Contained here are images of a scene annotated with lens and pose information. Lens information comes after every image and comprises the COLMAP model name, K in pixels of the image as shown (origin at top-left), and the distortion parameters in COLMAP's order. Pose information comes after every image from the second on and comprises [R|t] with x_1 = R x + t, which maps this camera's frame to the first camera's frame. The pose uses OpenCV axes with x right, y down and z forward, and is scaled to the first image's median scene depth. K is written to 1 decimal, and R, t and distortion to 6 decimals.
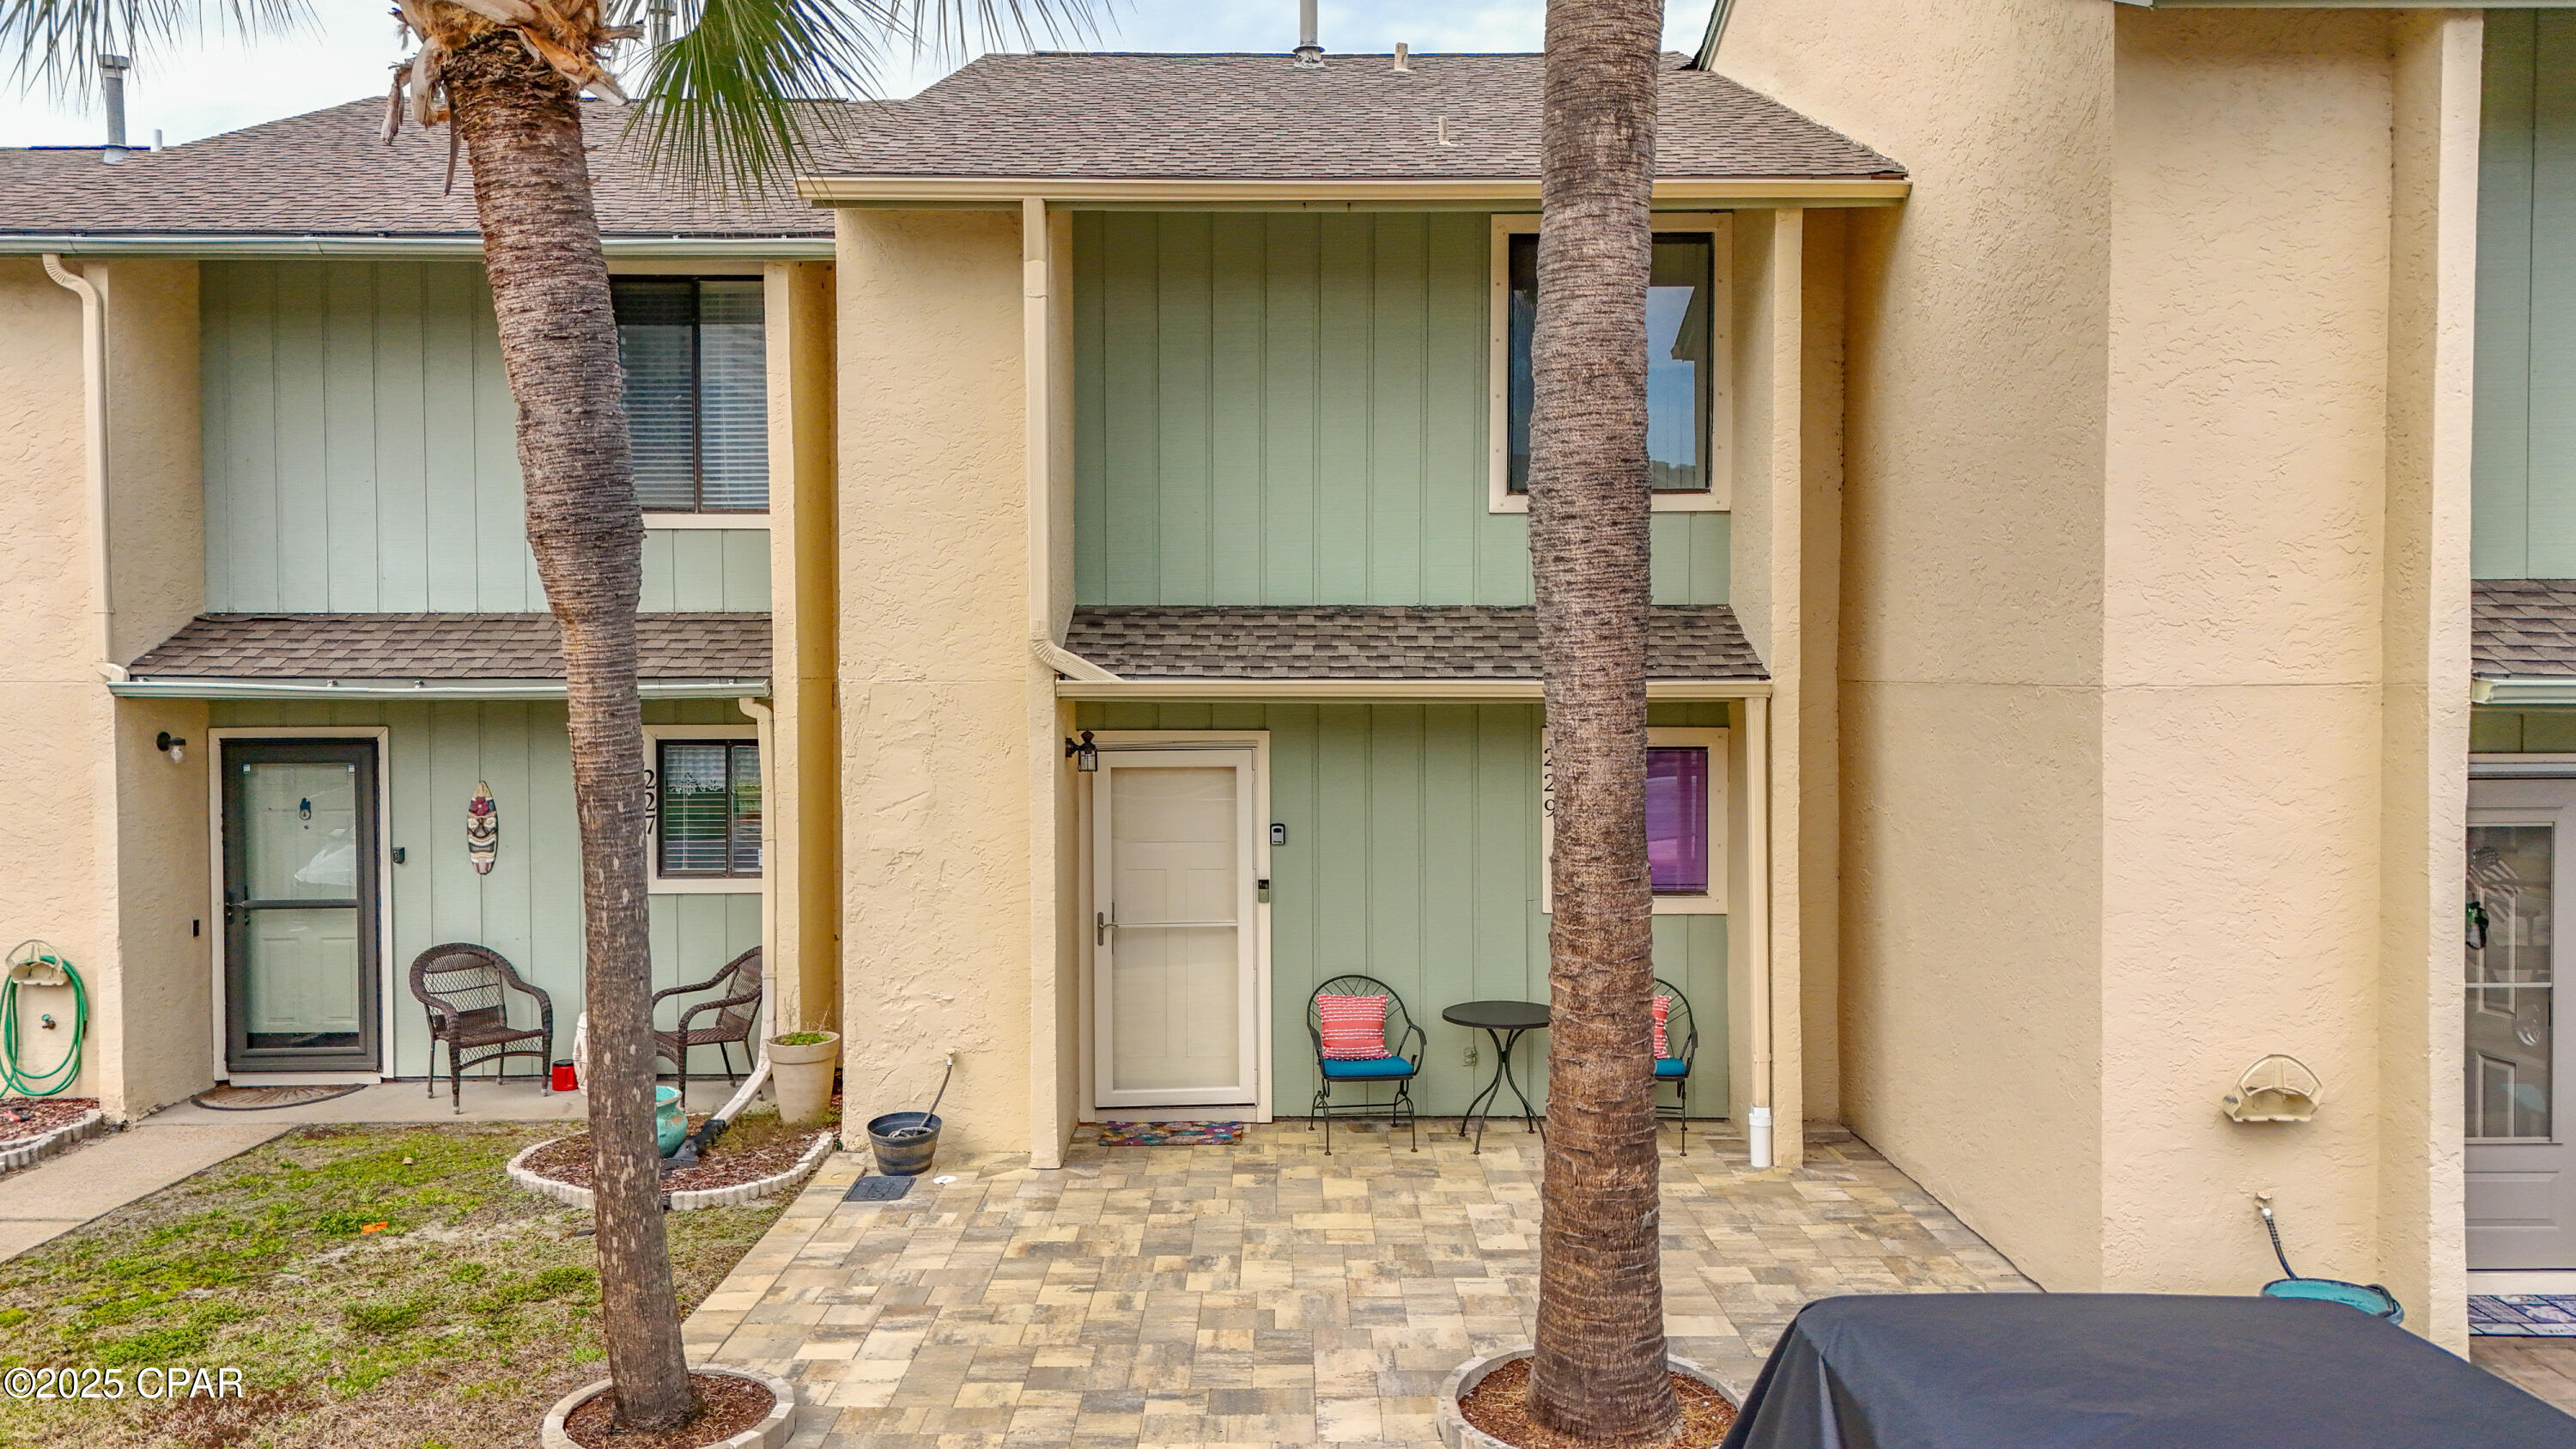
lens RADIAL K [[1906.3, 0, 1274.3], [0, 1906.3, 736.8], [0, 0, 1]] dist [0.056206, -0.037132]
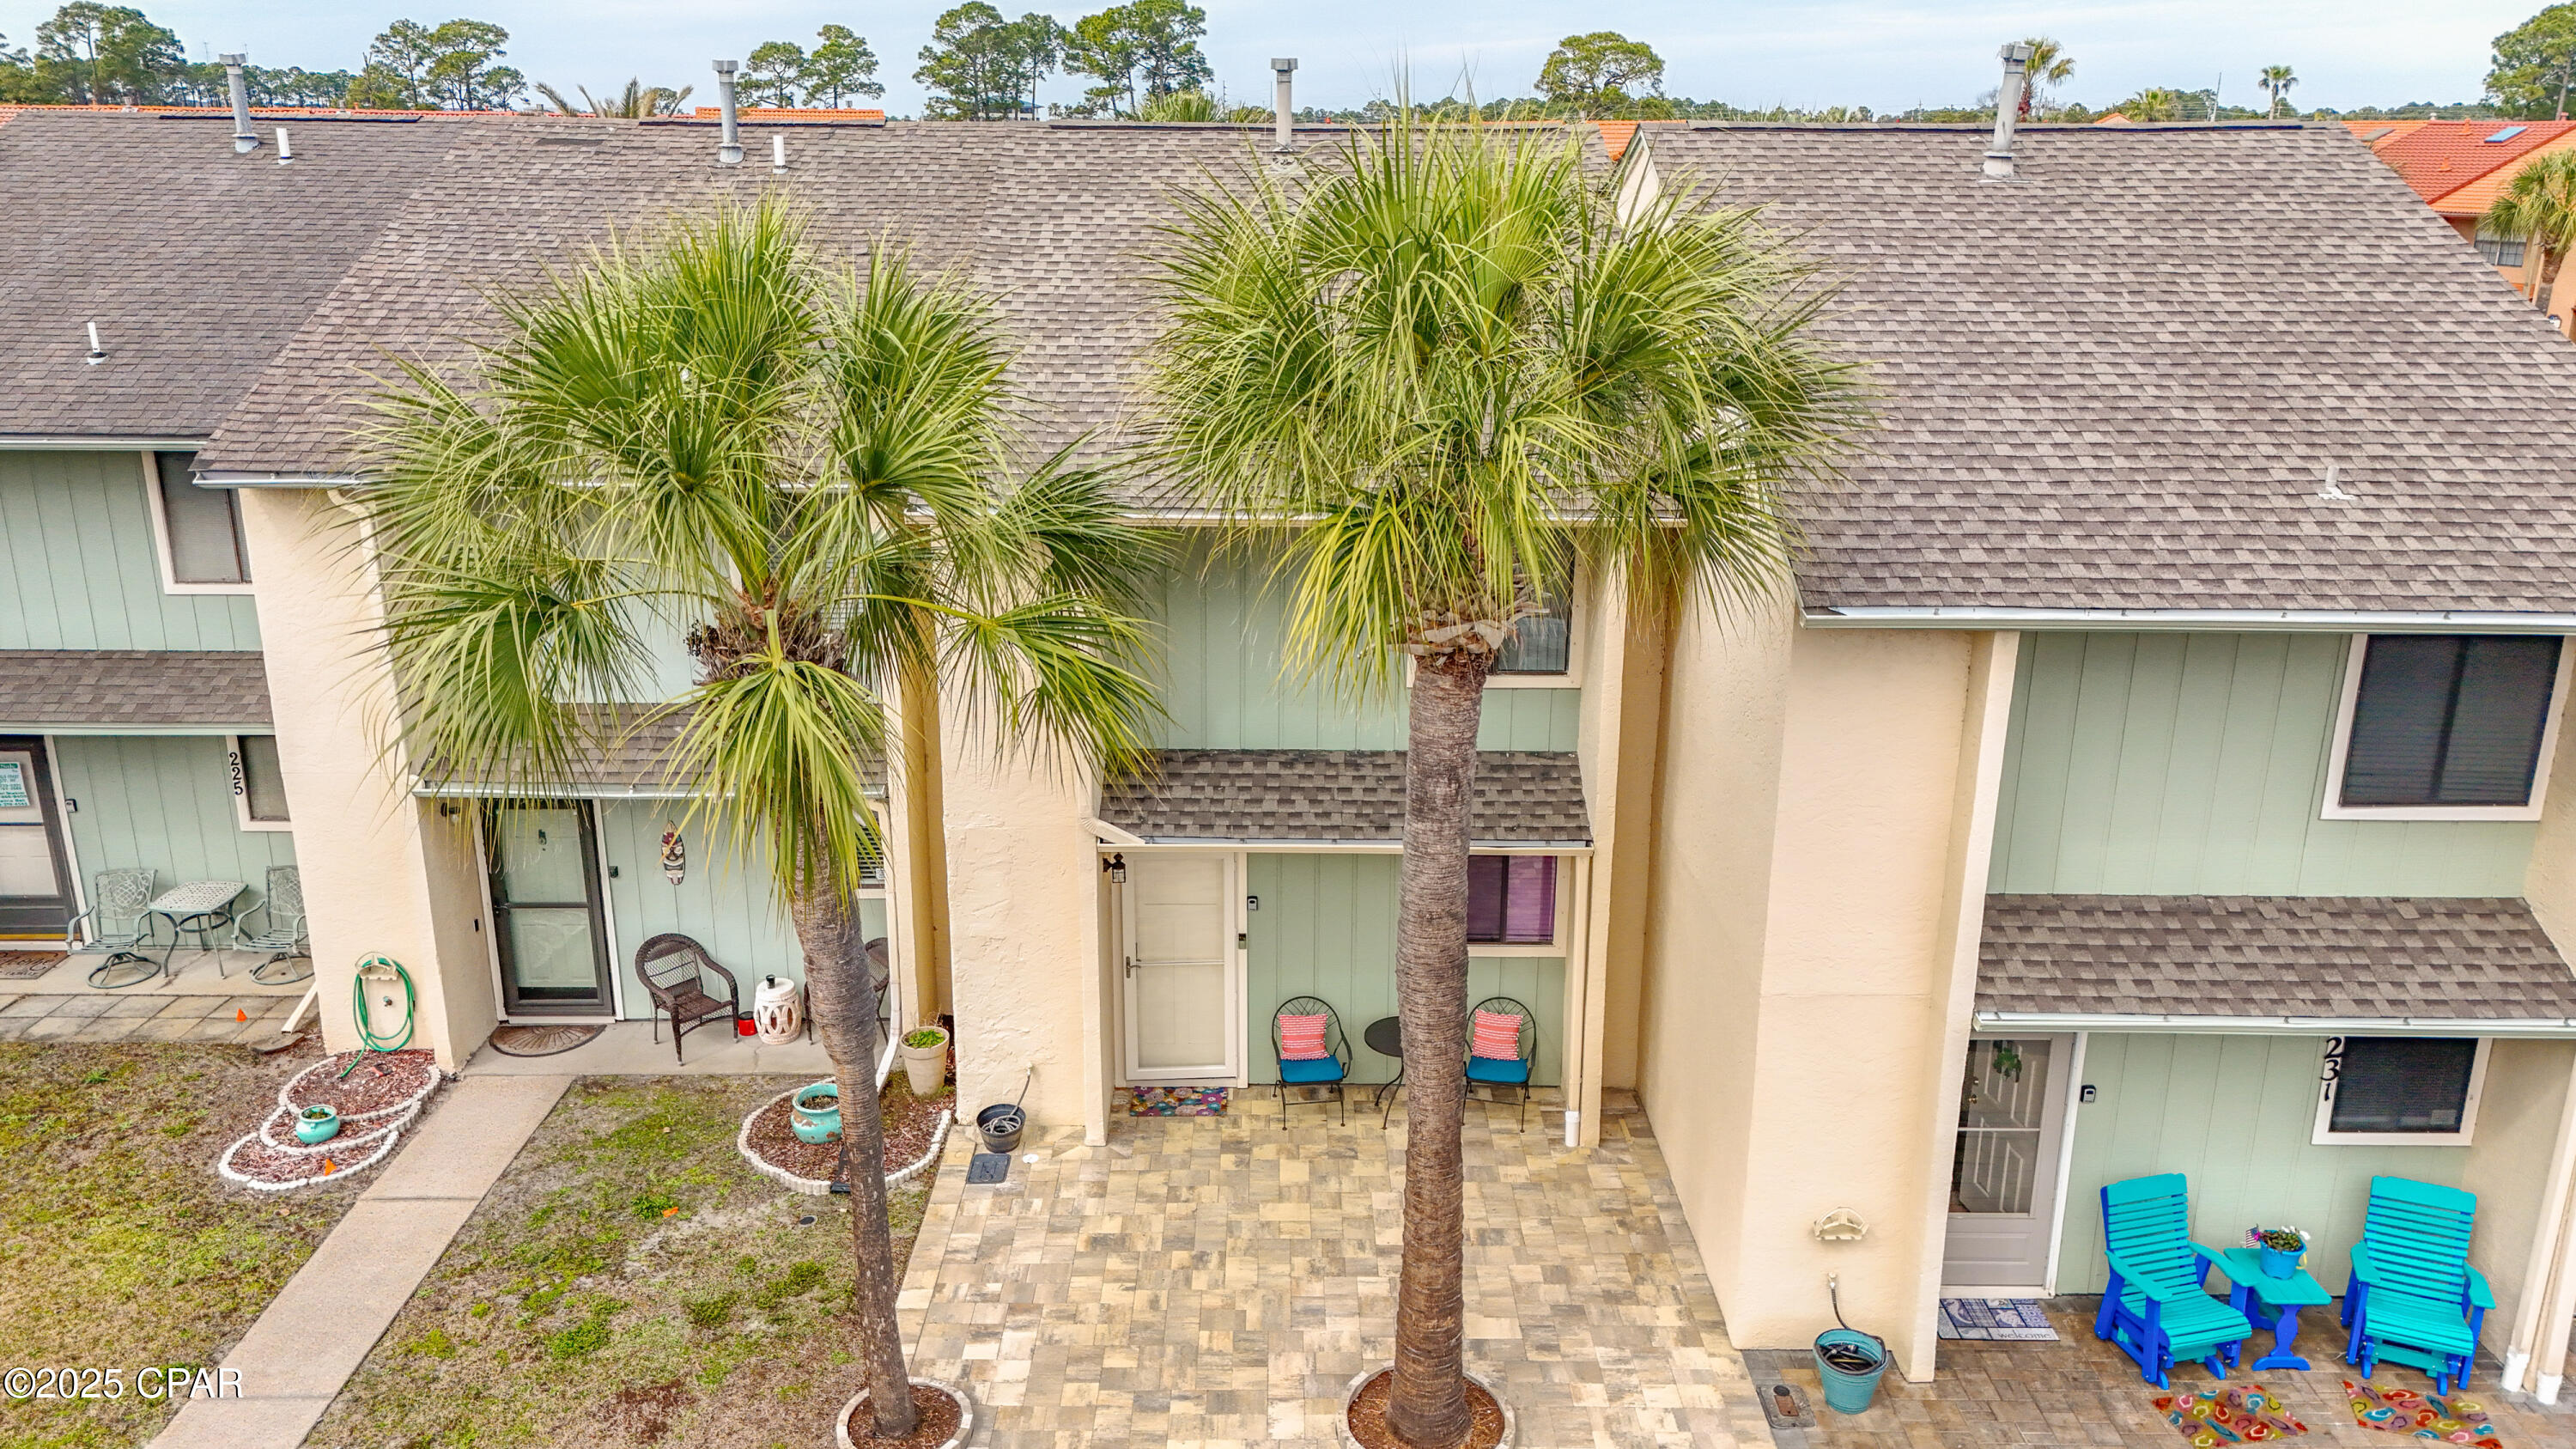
lens RADIAL K [[1906.3, 0, 1274.3], [0, 1906.3, 736.8], [0, 0, 1]] dist [0.056206, -0.037132]
pose [[0.999966, 0.005015, 0.006529, 0.009774], [-0.006618, 0.961393, 0.275101, -0.540417], [-0.004898, -0.275135, 0.961393, -0.386113]]
